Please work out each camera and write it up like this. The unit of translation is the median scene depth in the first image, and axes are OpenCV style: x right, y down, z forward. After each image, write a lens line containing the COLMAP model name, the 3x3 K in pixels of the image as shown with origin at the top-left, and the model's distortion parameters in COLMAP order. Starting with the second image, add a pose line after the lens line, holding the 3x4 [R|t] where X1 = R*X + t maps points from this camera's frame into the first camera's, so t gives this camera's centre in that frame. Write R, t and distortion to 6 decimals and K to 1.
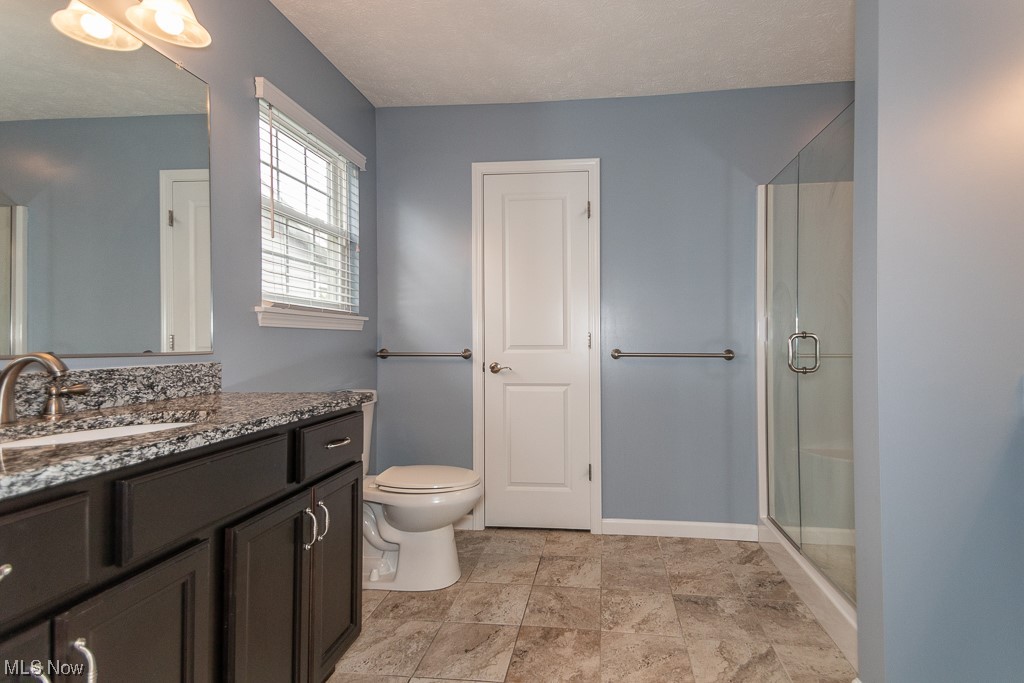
lens RADIAL K [[472.6, 0, 514.0], [0, 472.6, 341.0], [0, 0, 1]] dist [0.062348, -0.020728]
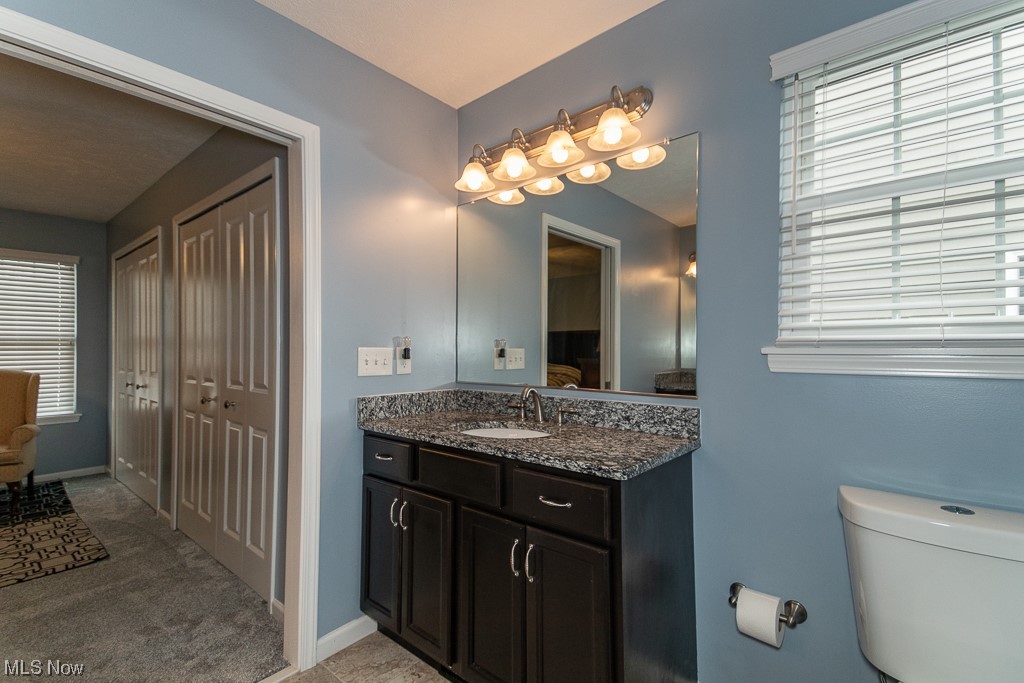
lens RADIAL K [[472.6, 0, 511.0], [0, 472.6, 355.2], [0, 0, 1]] dist [0.062348, -0.020728]
pose [[-0.502154, 0.012614, -0.864686, 0.442851], [0.001626, 0.999906, 0.013643, -0.082957], [0.864777, 0.005445, -0.502127, 1.242671]]
